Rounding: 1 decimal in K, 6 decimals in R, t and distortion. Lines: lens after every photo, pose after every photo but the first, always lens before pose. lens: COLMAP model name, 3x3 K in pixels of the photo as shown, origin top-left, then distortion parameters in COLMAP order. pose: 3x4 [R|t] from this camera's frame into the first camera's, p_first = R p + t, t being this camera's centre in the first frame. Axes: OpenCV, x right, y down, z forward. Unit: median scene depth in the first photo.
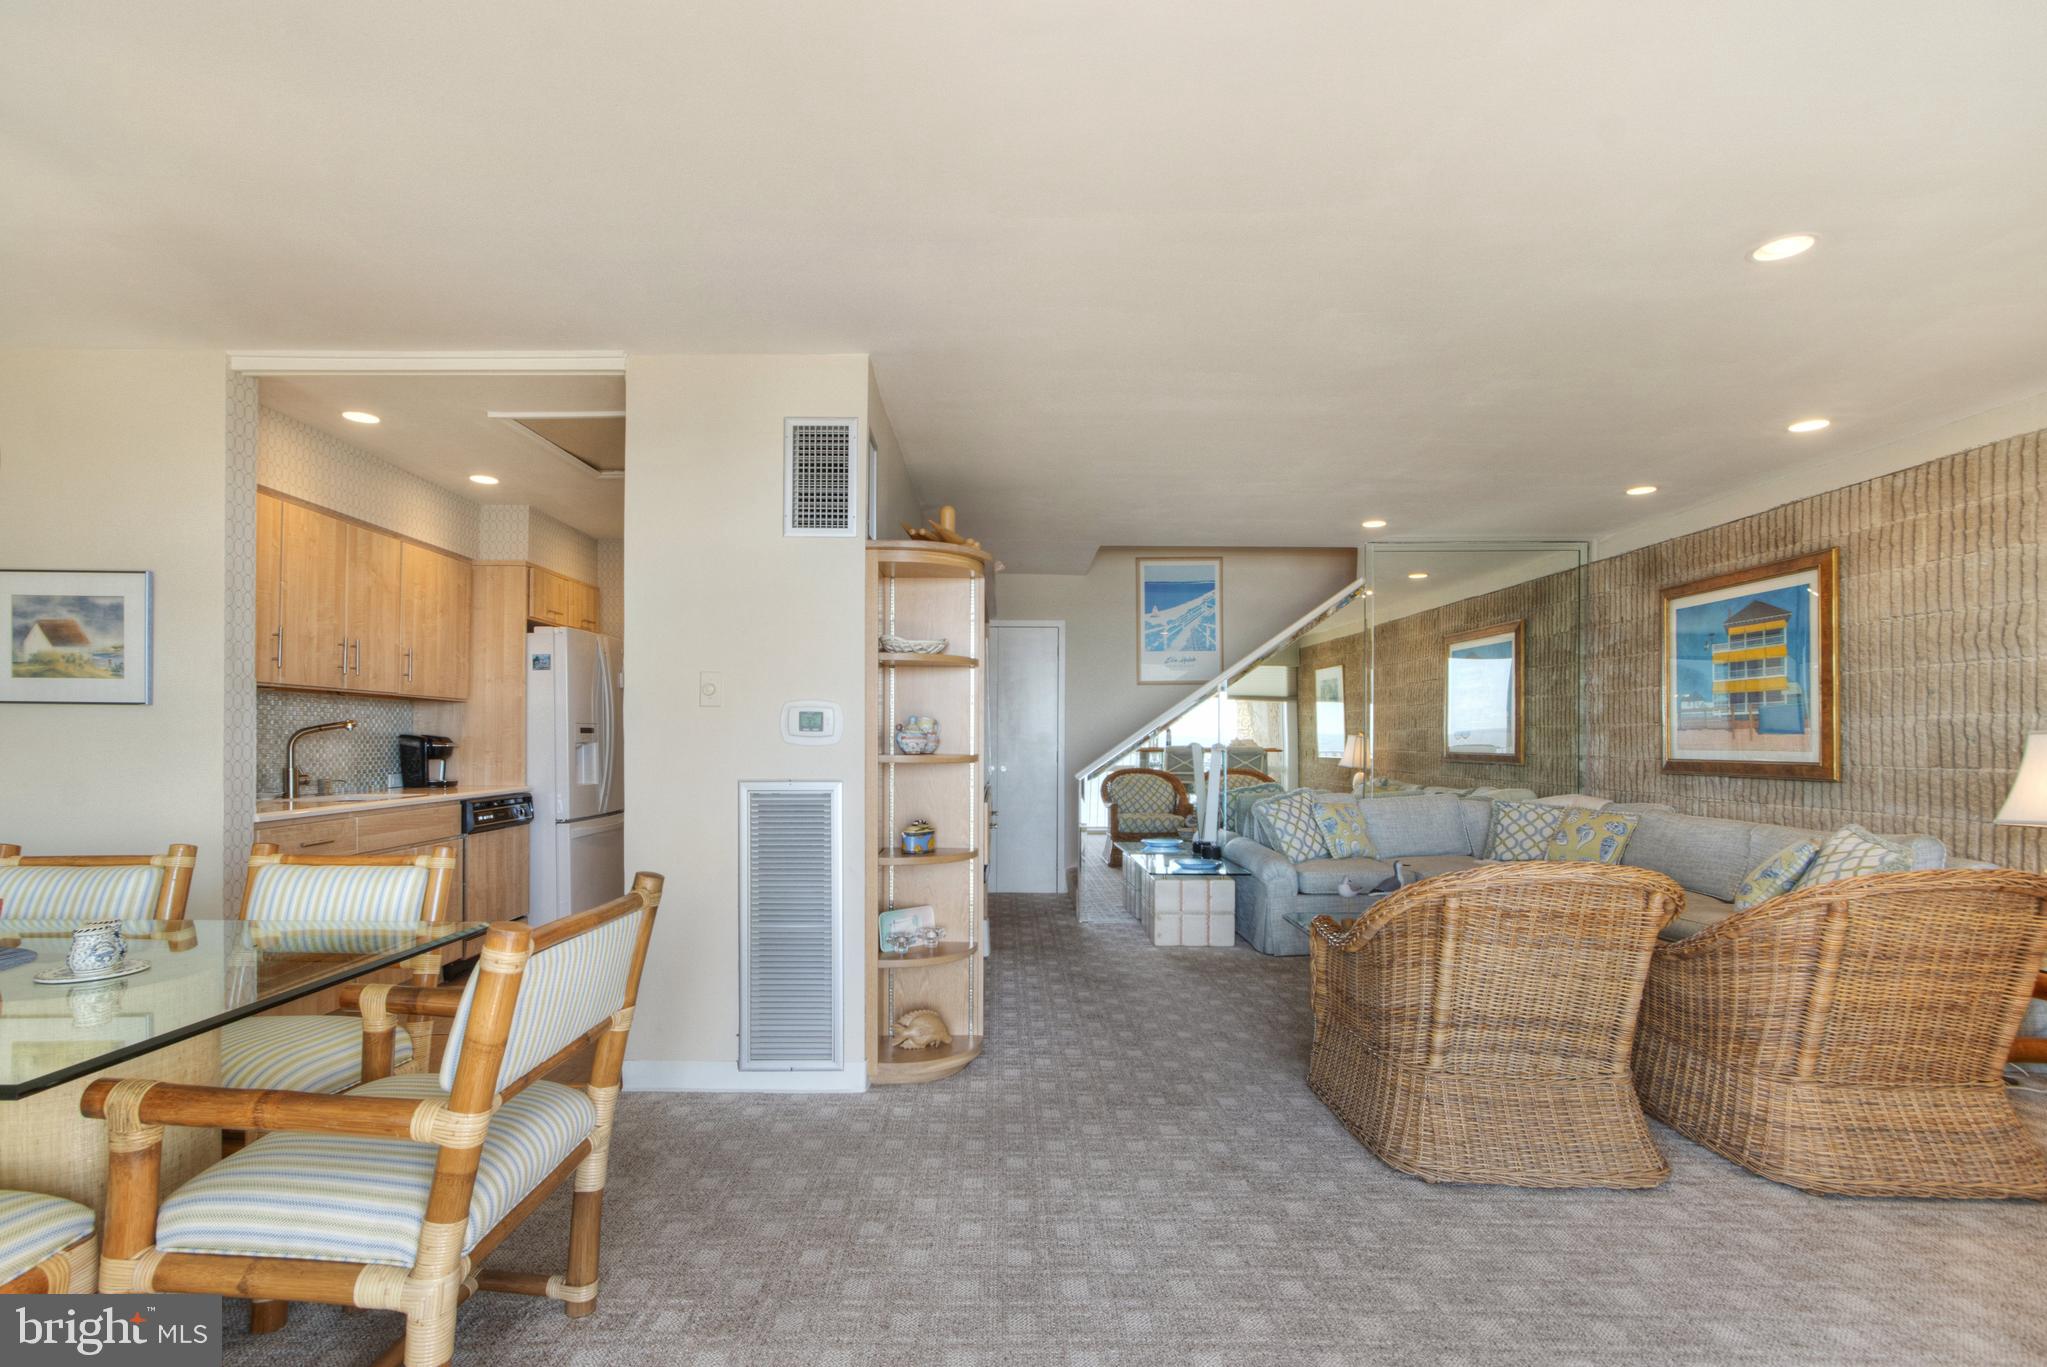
lens RADIAL K [[987.2, 0, 974.1], [0, 987.2, 731.6], [0, 0, 1]] dist [0.000615, 0.003927]
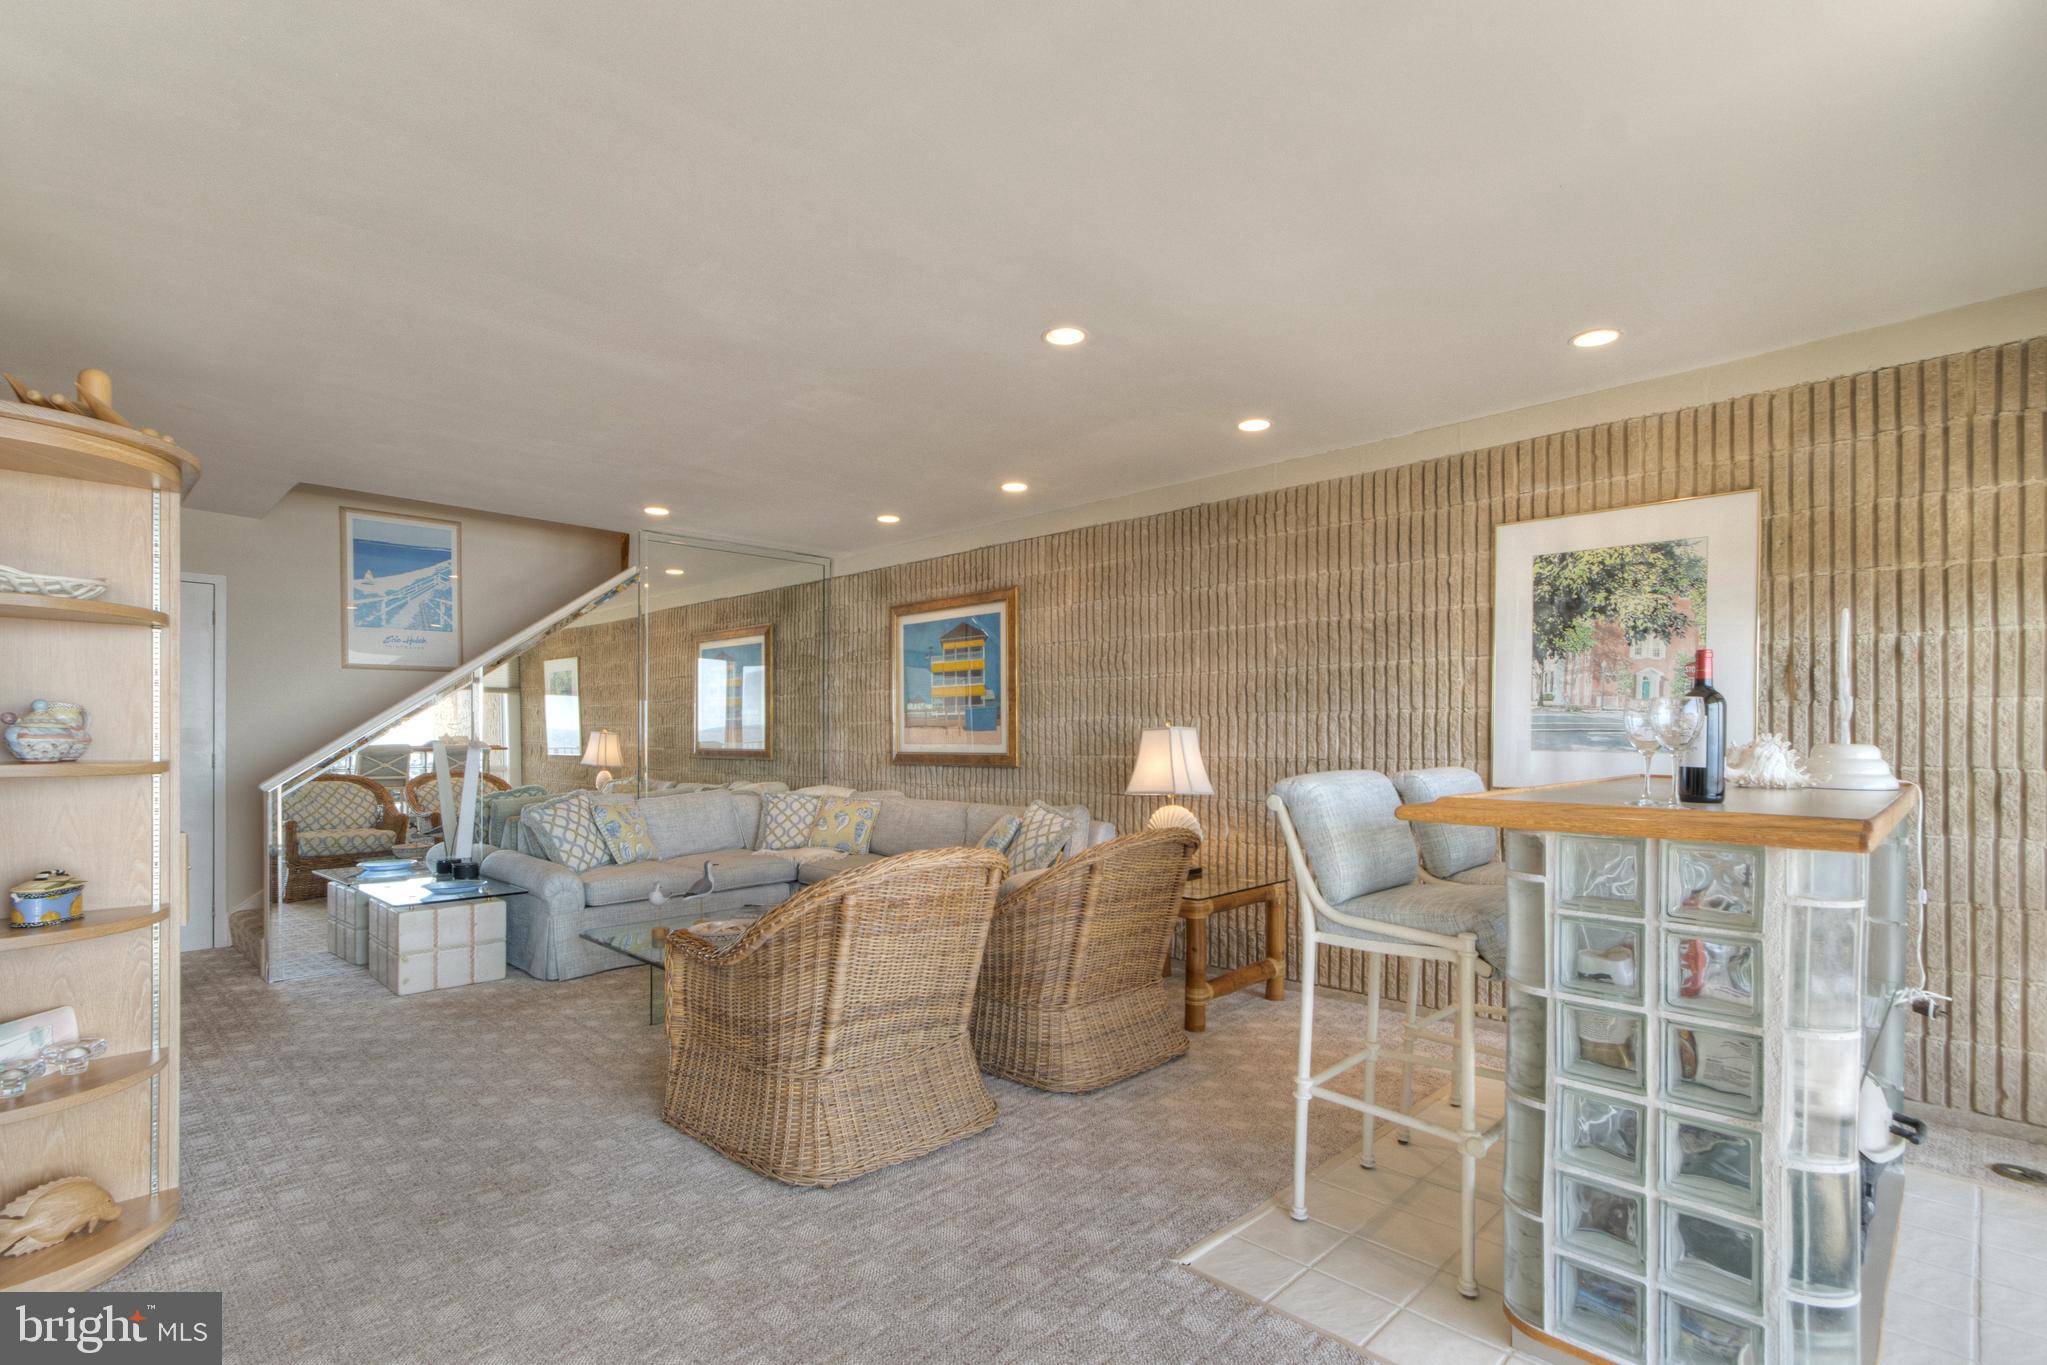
lens RADIAL K [[987.2, 0, 1016.5], [0, 987.2, 741.4], [0, 0, 1]] dist [0.000615, 0.003927]
pose [[0.684794, -0.007137, 0.728702, -0.062802], [-0.002317, 0.999926, 0.011970, 0.001038], [-0.728733, -0.009886, 0.684727, 0.102755]]
